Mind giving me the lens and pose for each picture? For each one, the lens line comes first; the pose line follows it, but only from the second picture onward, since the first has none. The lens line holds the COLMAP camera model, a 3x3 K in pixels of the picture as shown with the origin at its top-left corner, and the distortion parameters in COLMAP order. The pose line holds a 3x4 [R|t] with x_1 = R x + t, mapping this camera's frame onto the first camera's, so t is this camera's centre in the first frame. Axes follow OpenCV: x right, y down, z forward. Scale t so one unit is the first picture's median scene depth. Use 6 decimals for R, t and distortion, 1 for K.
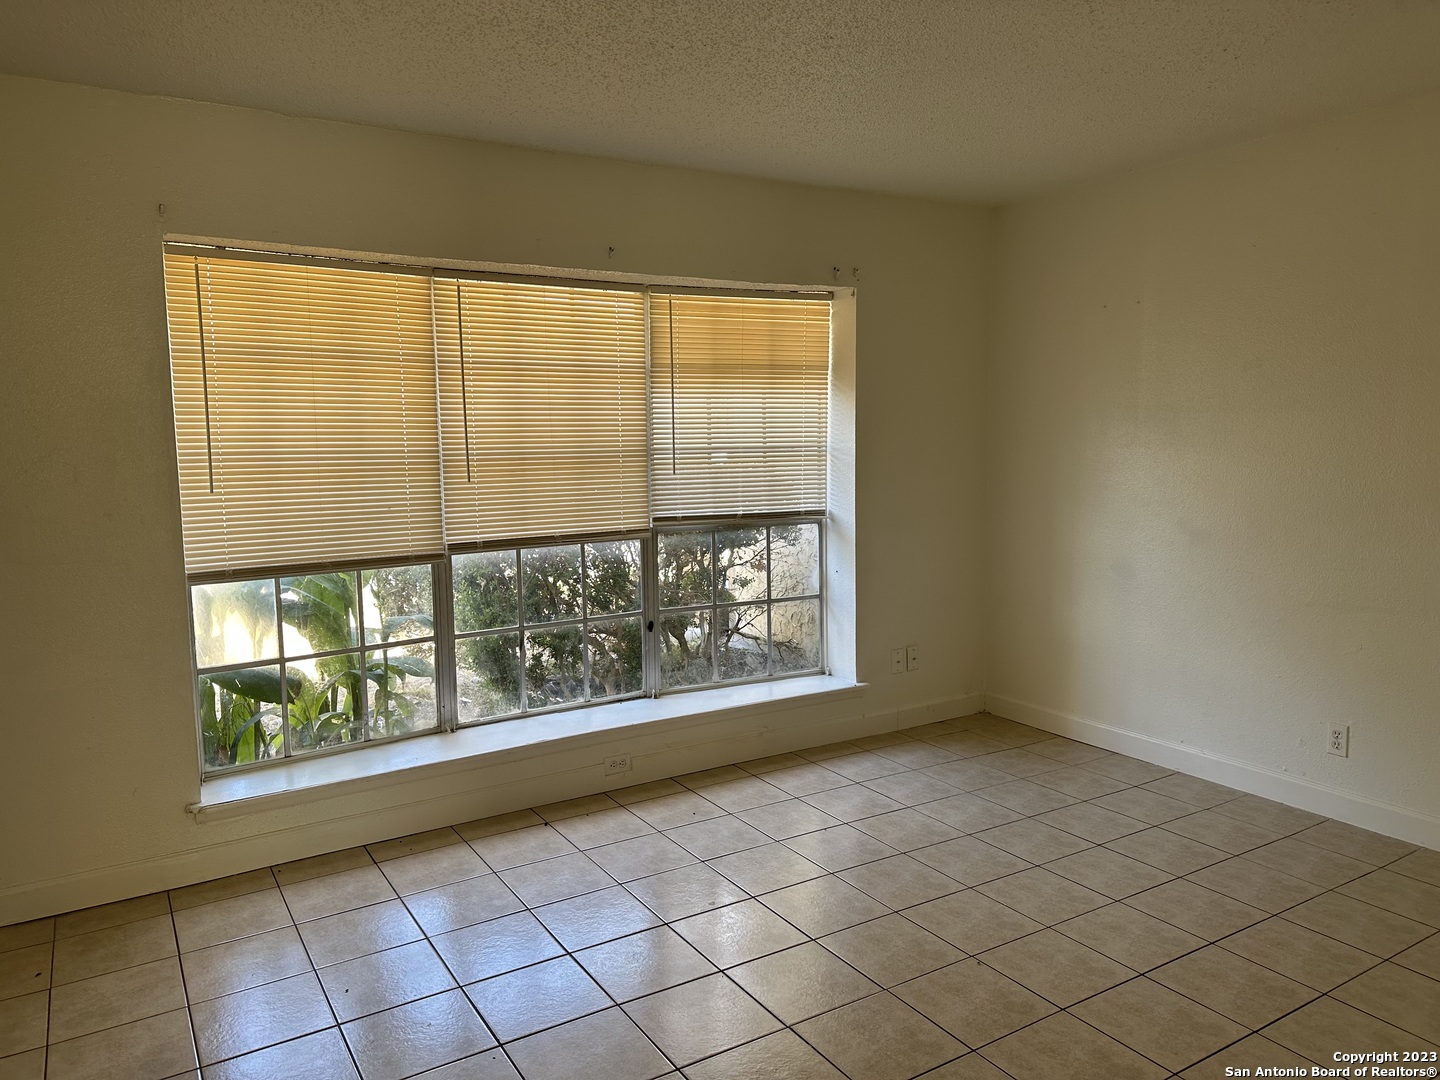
lens RADIAL K [[998.7, 0, 713.2], [0, 998.7, 527.4], [0, 0, 1]] dist [0.002051, -0.015366]
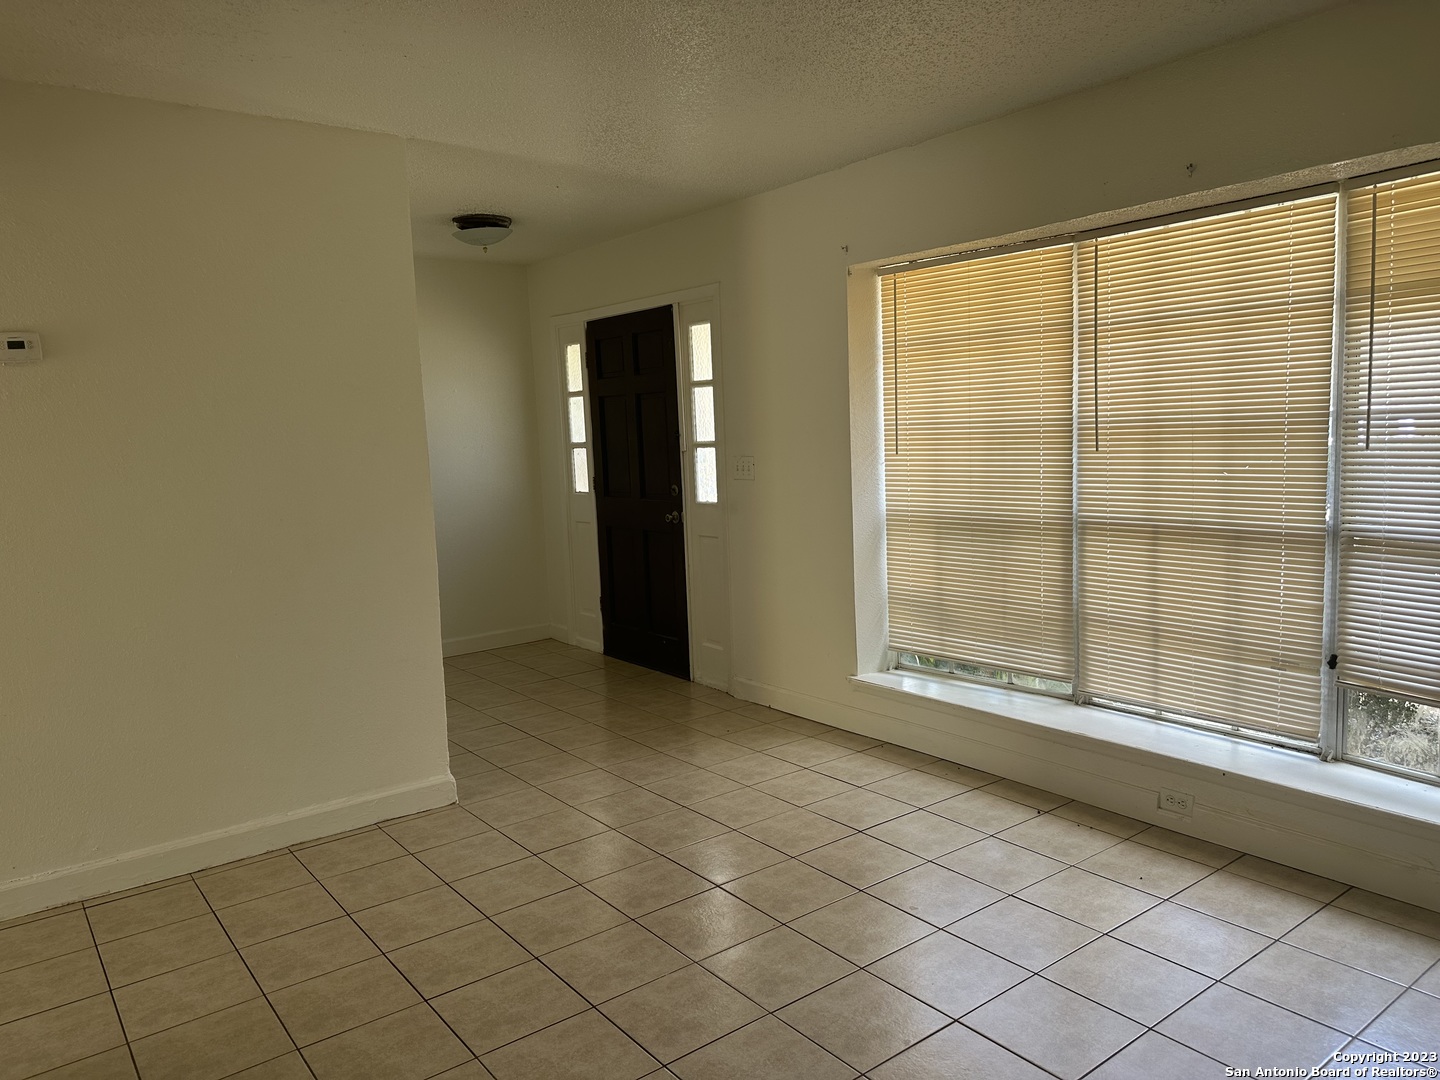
lens RADIAL K [[998.7, 0, 713.2], [0, 998.7, 540.6], [0, 0, 1]] dist [0.002051, -0.015366]
pose [[0.080433, 0.125793, -0.988791, 0.677095], [-0.045413, 0.991437, 0.122435, -0.060999], [0.995725, 0.035056, 0.085456, 0.553276]]
